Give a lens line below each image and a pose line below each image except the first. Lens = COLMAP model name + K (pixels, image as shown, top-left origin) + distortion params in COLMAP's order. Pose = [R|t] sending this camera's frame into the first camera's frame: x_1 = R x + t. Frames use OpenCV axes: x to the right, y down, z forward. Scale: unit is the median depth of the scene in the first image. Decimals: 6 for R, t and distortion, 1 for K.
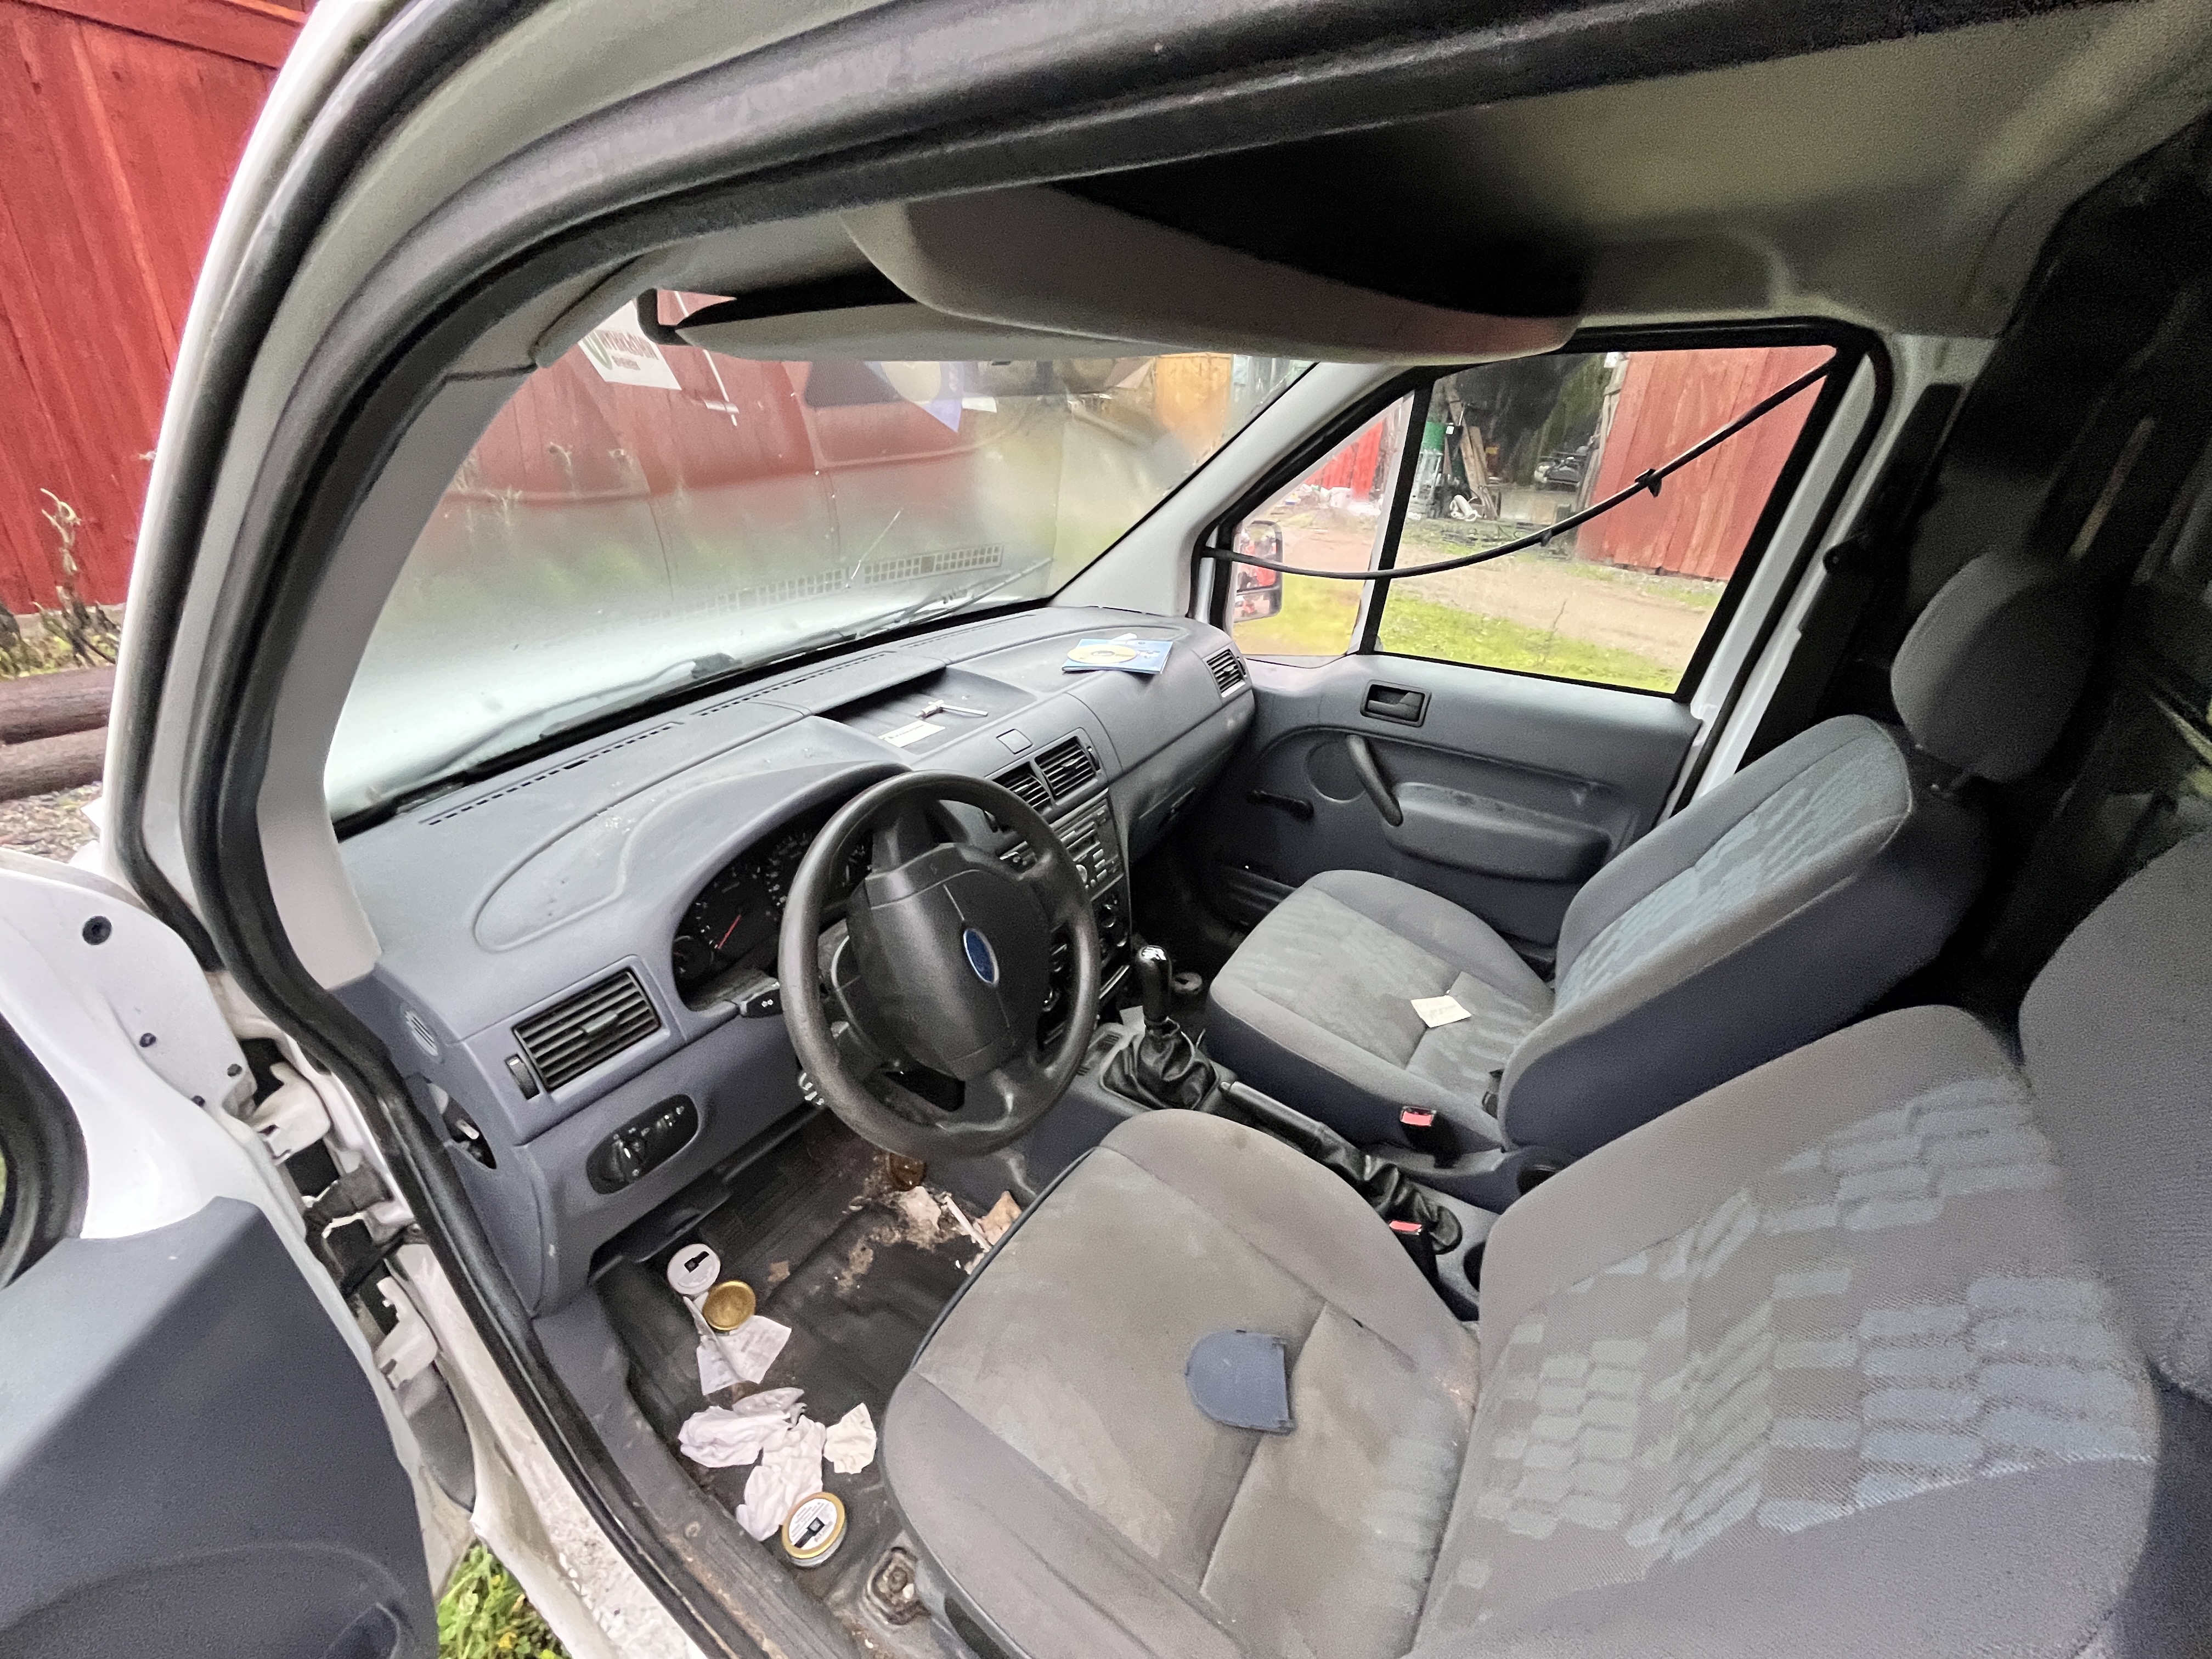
lens RADIAL K [[896.9, 0, 1106.0], [0, 896.9, 829.5], [0, 0, 1]] dist [-0.000410, -0.000572]
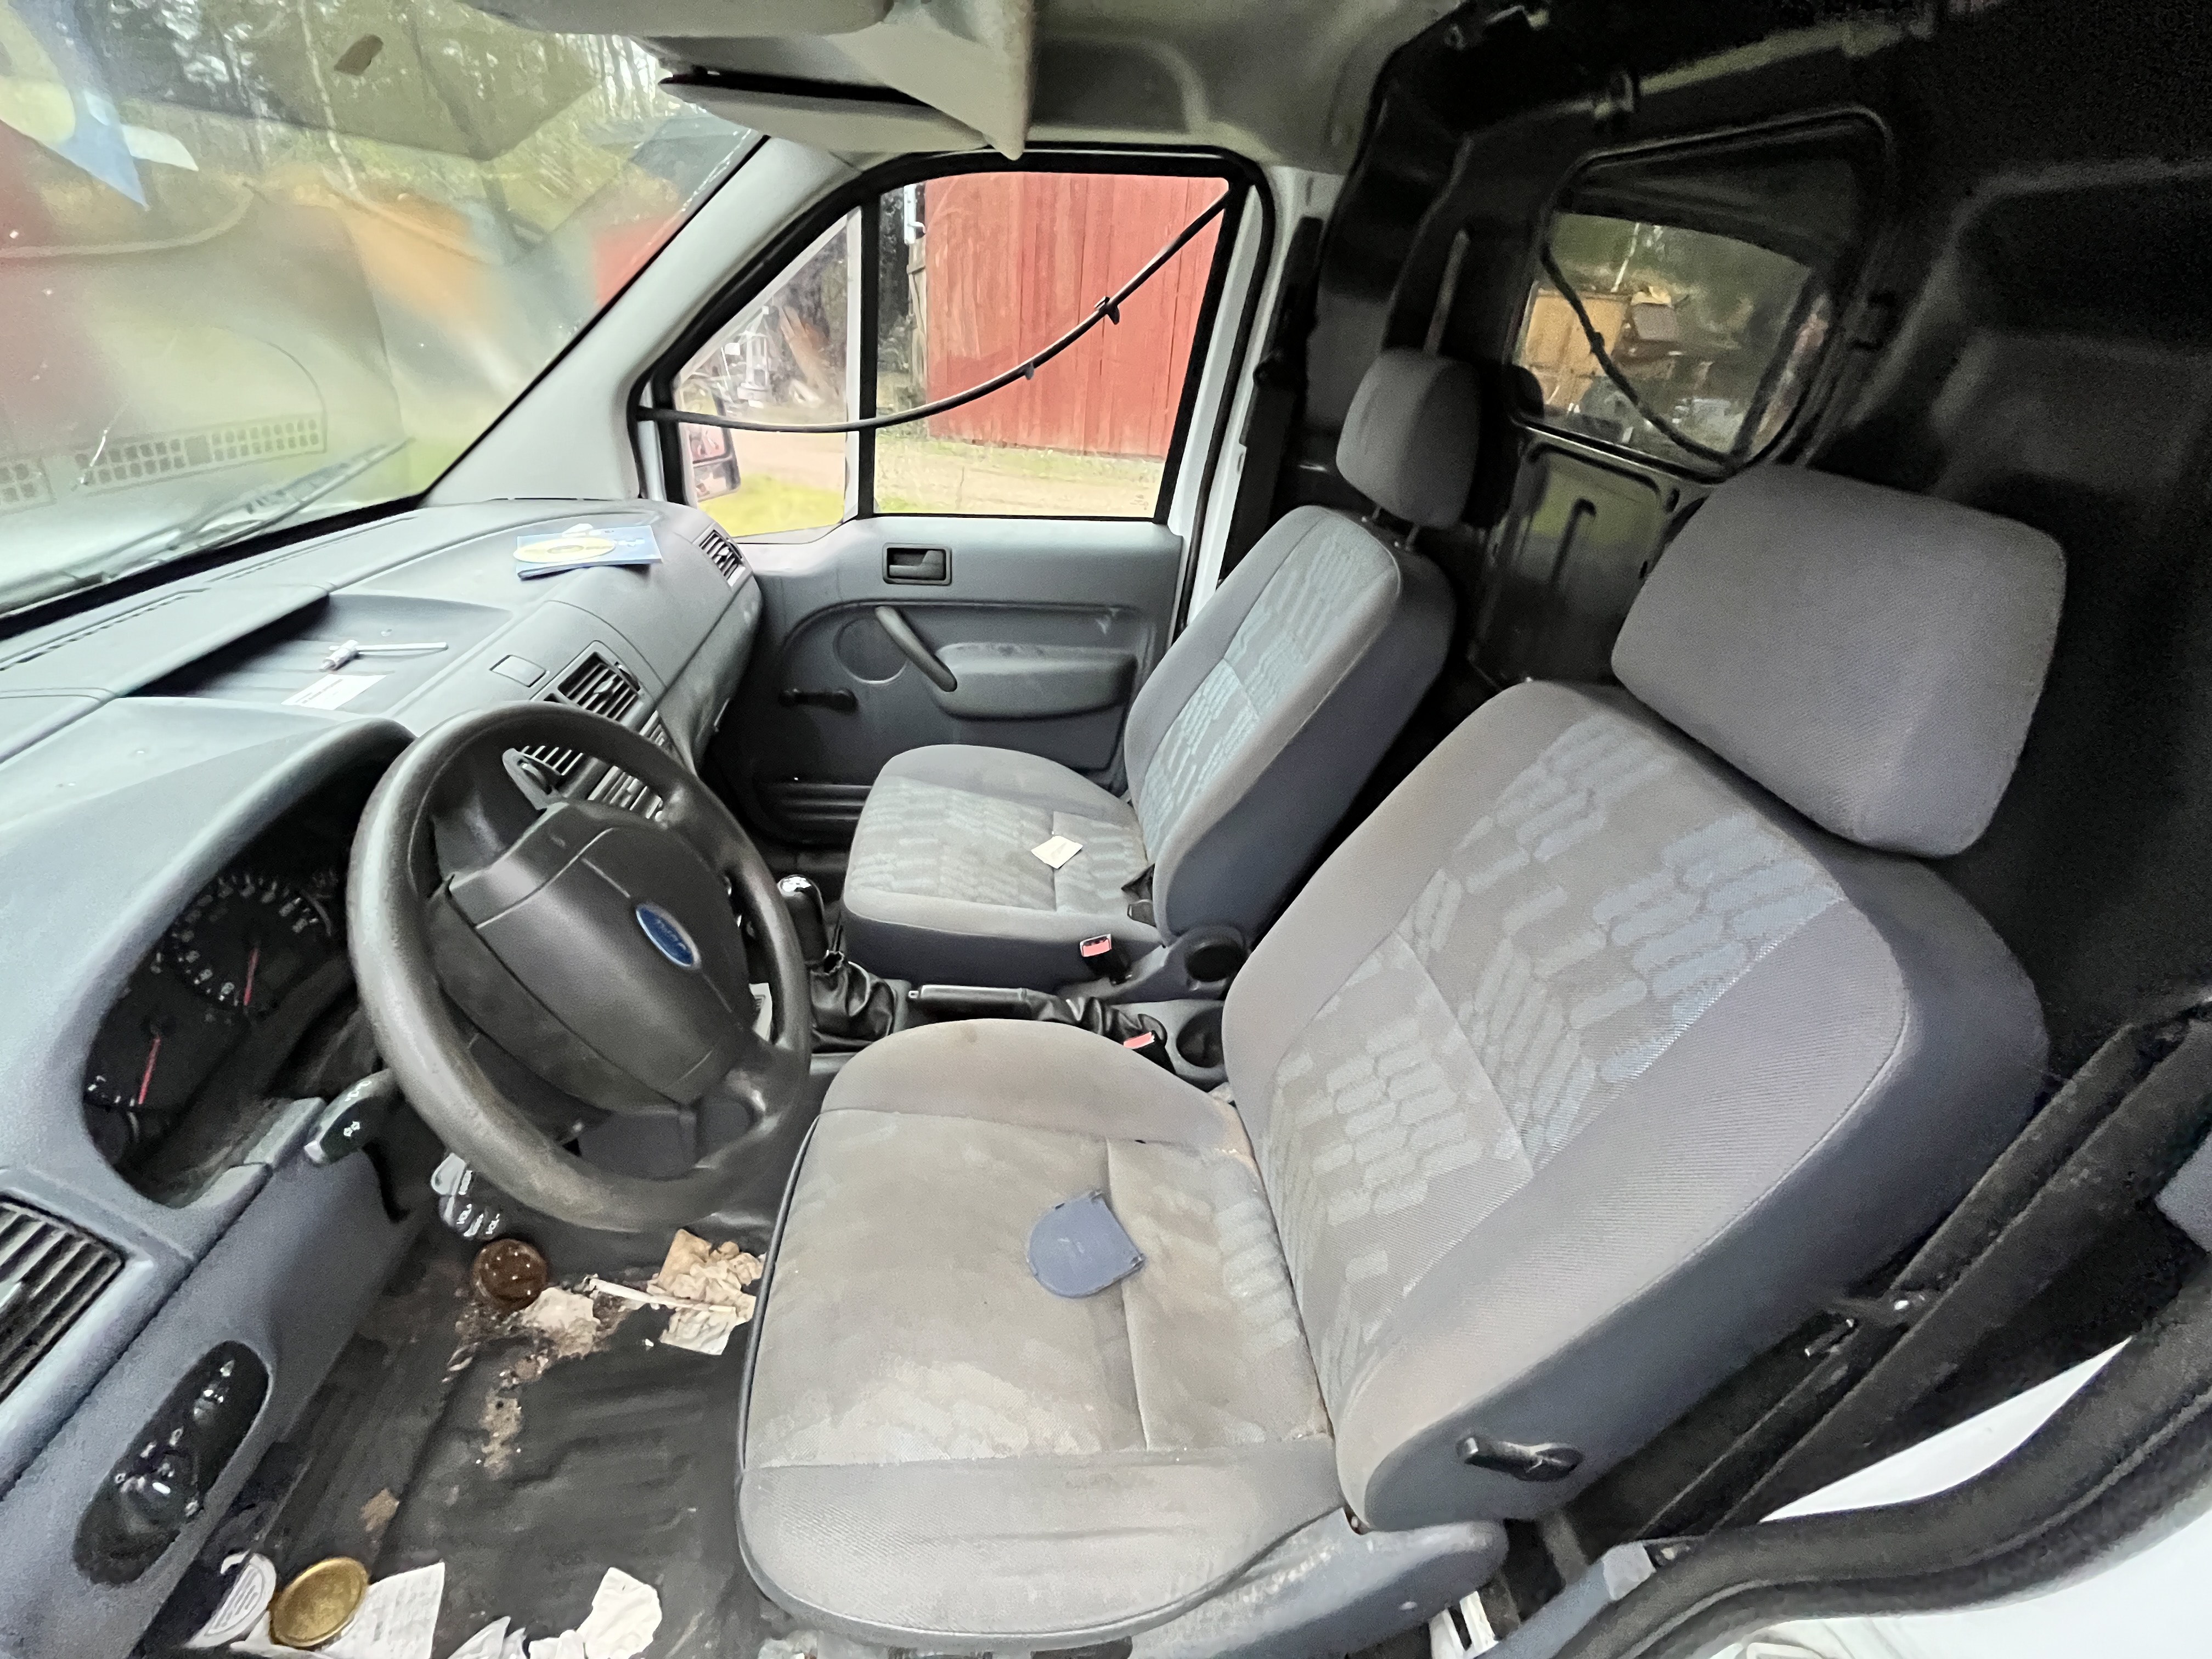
lens RADIAL K [[897.0, 0, 1105.9], [0, 897.0, 827.1], [0, 0, 1]] dist [-0.002243, -0.001295]
pose [[0.784111, -0.298555, 0.544091, -0.159910], [0.242684, 0.954383, 0.173950, 0.010850], [-0.571205, -0.004354, 0.820796, 0.136270]]
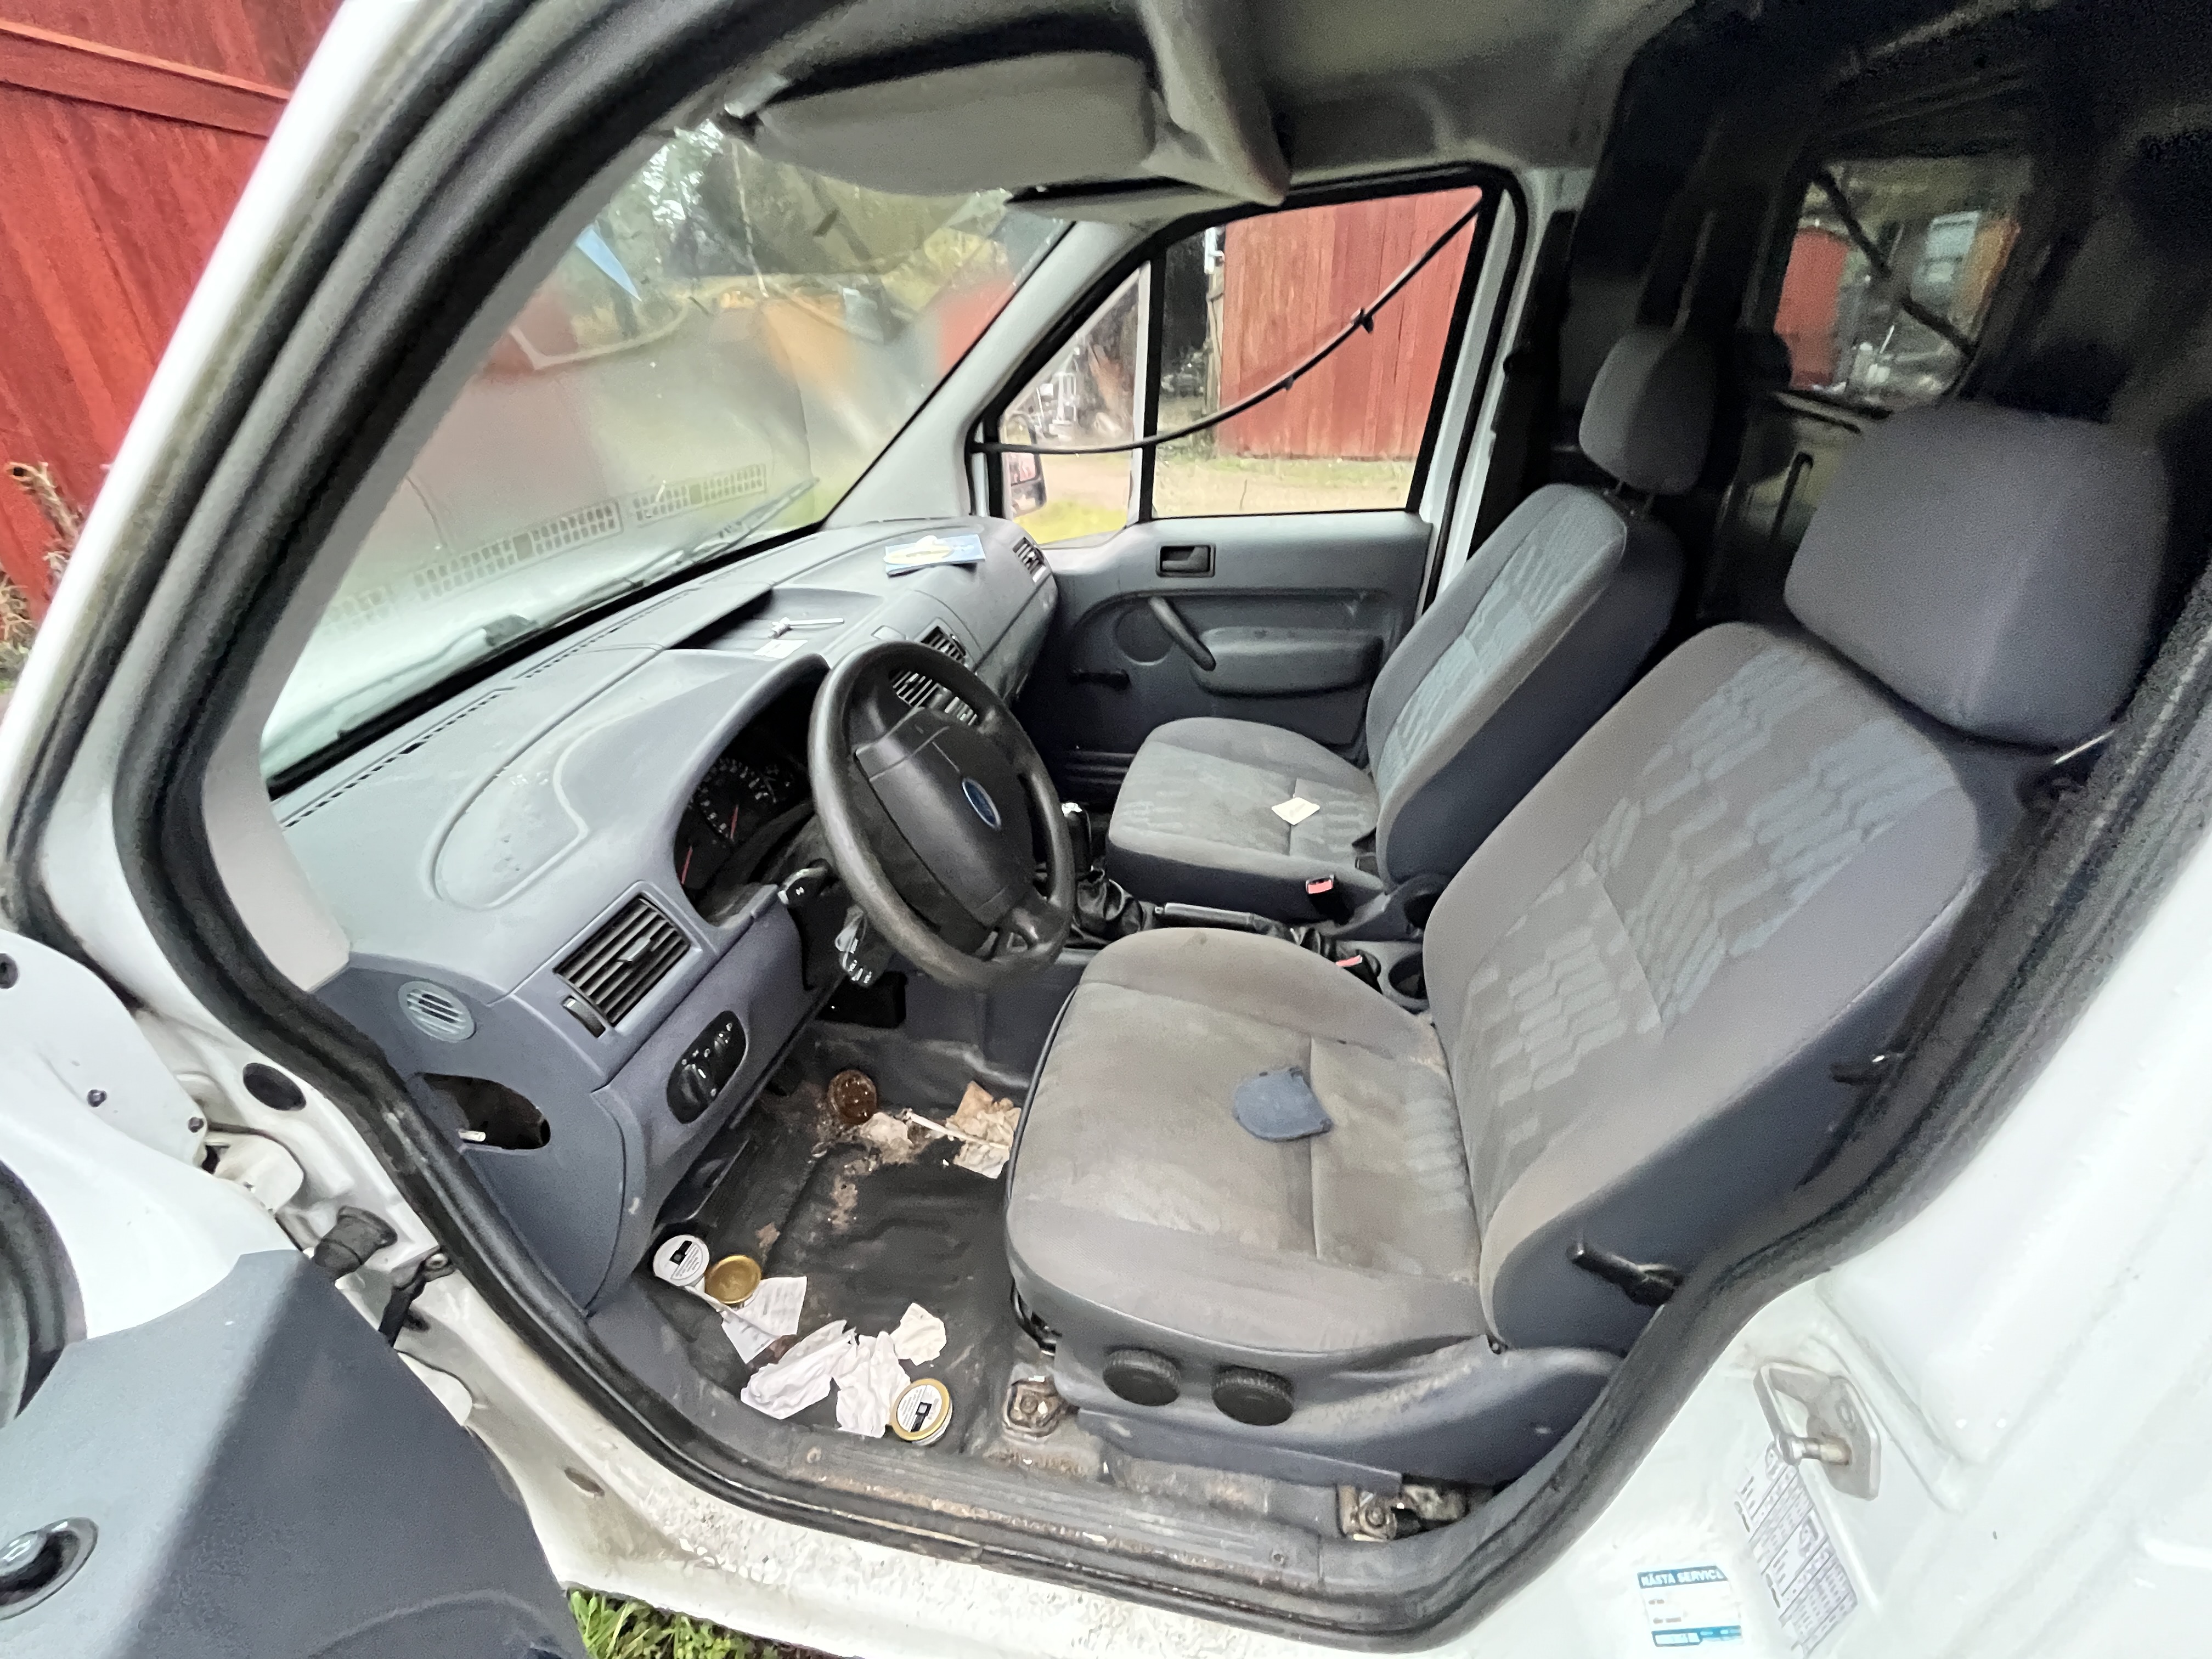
lens RADIAL K [[897.0, 0, 1105.9], [0, 897.0, 827.1], [0, 0, 1]] dist [-0.002243, -0.001295]
pose [[0.924883, -0.250084, 0.286444, -0.215890], [0.235515, 0.968162, 0.084824, 0.079152], [-0.298537, -0.010990, 0.954335, -0.028212]]
